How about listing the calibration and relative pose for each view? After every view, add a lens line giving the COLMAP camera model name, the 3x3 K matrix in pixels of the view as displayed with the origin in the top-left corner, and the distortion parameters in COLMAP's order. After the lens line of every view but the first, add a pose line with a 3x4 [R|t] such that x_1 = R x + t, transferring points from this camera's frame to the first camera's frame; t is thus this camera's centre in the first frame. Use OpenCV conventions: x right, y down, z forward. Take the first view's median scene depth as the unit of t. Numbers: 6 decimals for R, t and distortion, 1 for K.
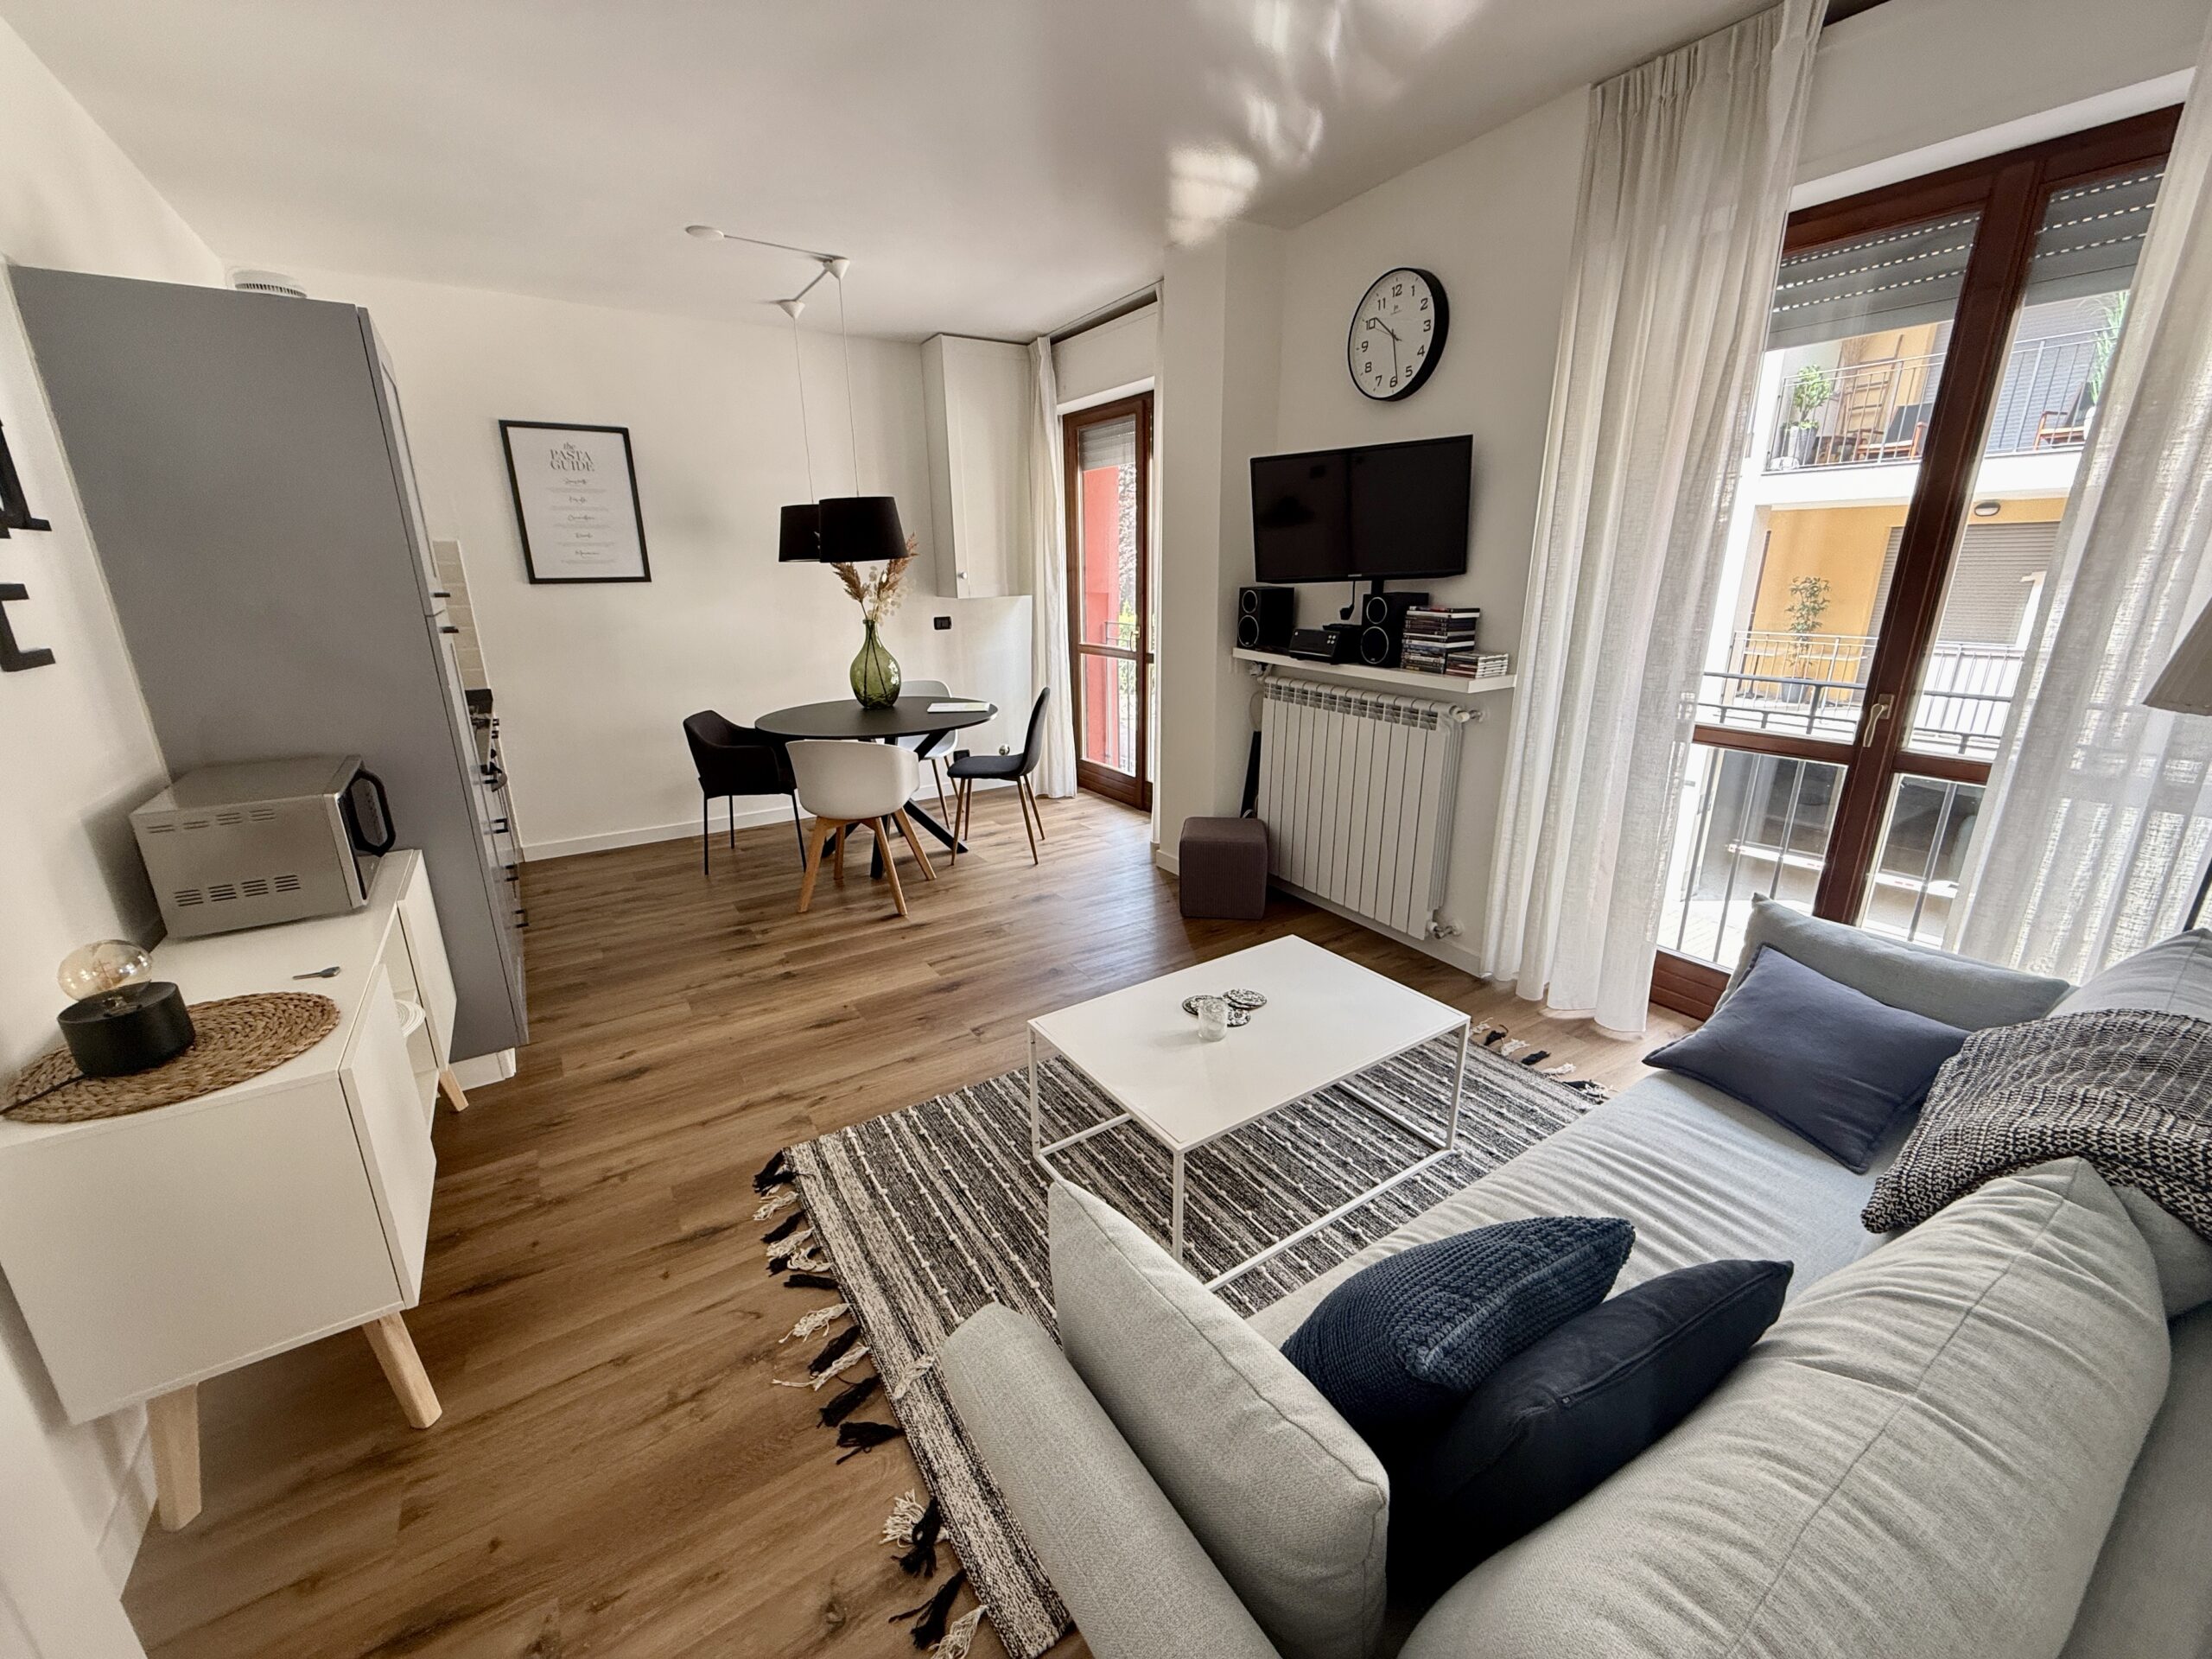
lens RADIAL K [[880.6, 0, 1099.0], [0, 880.6, 827.5], [0, 0, 1]] dist [0.000061, 0.000047]
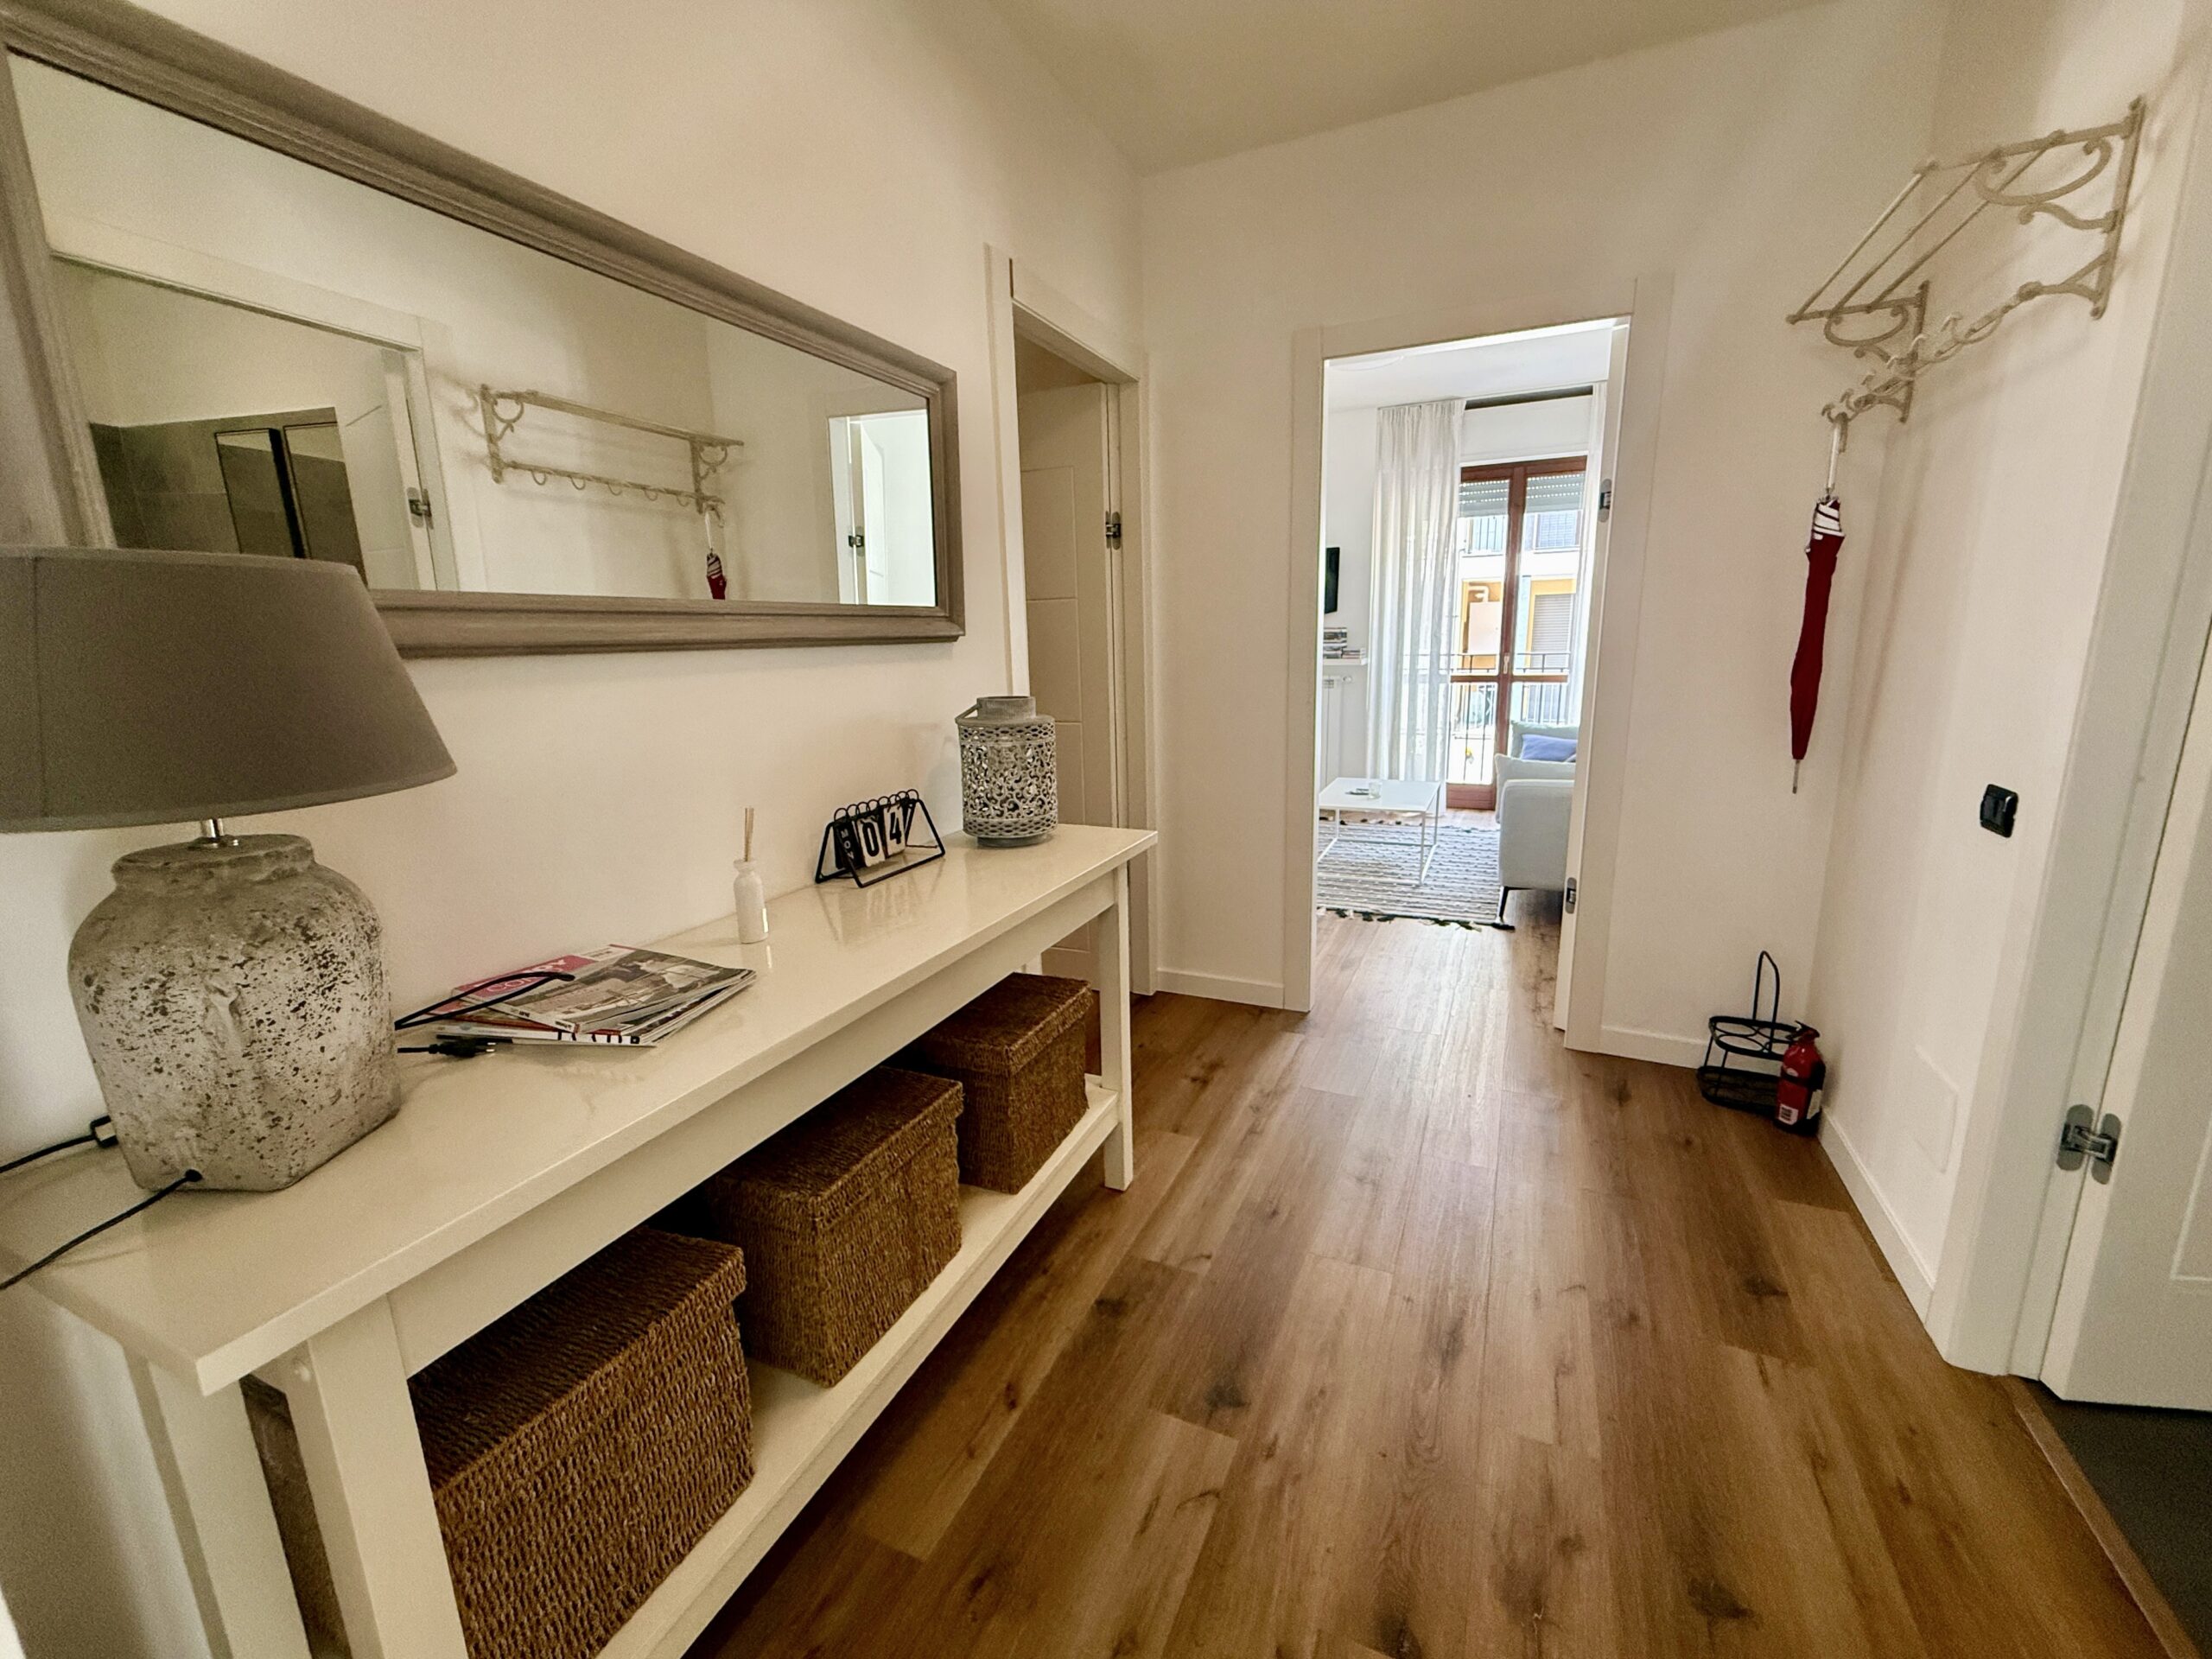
lens RADIAL K [[913.5, 0, 1115.6], [0, 913.5, 837.0], [0, 0, 1]] dist [-0.000757, -0.000035]
pose [[0.836172, -0.129648, 0.532924, -1.222076], [0.175638, 0.983787, -0.036248, 0.216116], [-0.519584, 0.123911, 0.845387, -0.464575]]
